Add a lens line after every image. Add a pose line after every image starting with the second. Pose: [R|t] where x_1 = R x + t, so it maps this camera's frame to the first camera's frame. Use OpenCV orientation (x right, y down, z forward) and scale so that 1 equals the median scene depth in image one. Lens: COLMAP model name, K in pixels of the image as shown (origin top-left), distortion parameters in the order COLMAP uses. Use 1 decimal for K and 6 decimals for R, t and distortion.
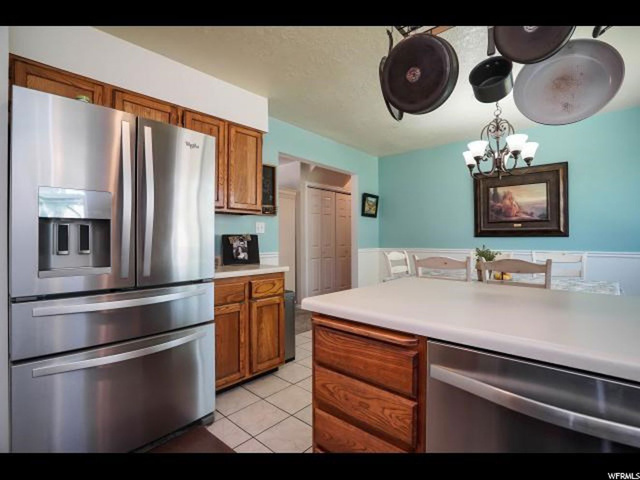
lens RADIAL K [[305.6, 0, 324.2], [0, 305.6, 237.7], [0, 0, 1]] dist [-0.044925, 0.009729]
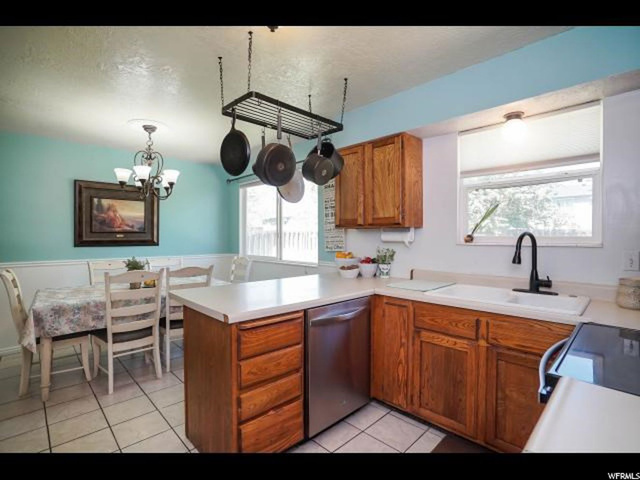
lens RADIAL K [[305.6, 0, 320.8], [0, 305.6, 237.9], [0, 0, 1]] dist [-0.044925, 0.009729]
pose [[0.078048, 0.000973, 0.996949, -0.409410], [-0.004549, 0.999989, -0.000620, -0.036311], [-0.996939, -0.004487, 0.078052, 0.175261]]
